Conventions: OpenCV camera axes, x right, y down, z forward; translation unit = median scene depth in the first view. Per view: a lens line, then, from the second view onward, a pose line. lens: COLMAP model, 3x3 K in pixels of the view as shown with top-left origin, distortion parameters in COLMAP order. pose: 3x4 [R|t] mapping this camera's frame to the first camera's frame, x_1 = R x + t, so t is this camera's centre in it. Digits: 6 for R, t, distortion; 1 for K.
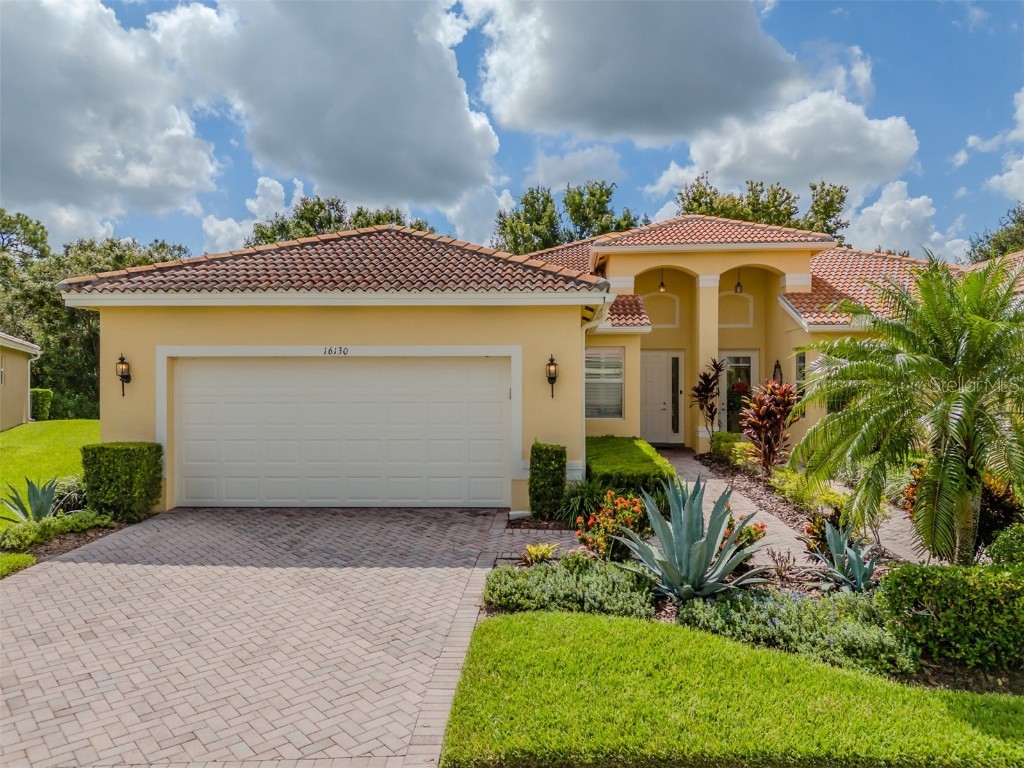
lens RADIAL K [[746.1, 0, 507.5], [0, 746.1, 389.7], [0, 0, 1]] dist [0.076603, -0.079275]
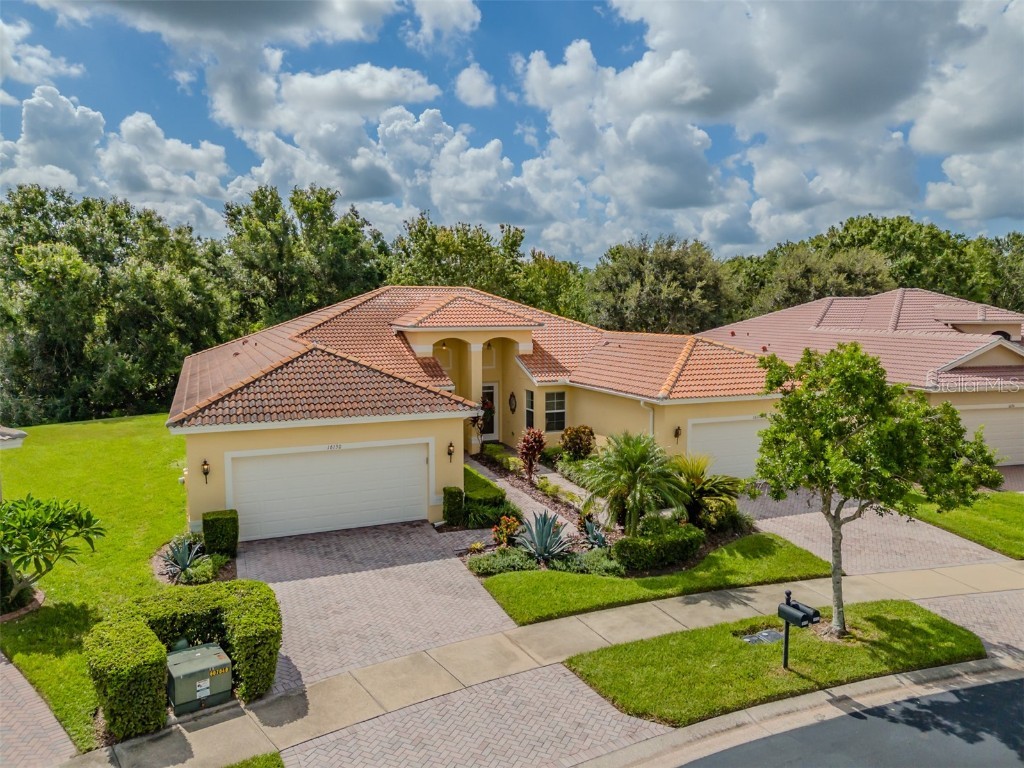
lens RADIAL K [[746.1, 0, 507.5], [0, 746.1, 389.7], [0, 0, 1]] dist [0.076603, -0.079275]
pose [[0.897497, -0.049920, 0.438187, -0.513720], [0.005928, 0.994849, 0.101195, -0.296300], [-0.440981, -0.088224, 0.893170, -0.628482]]
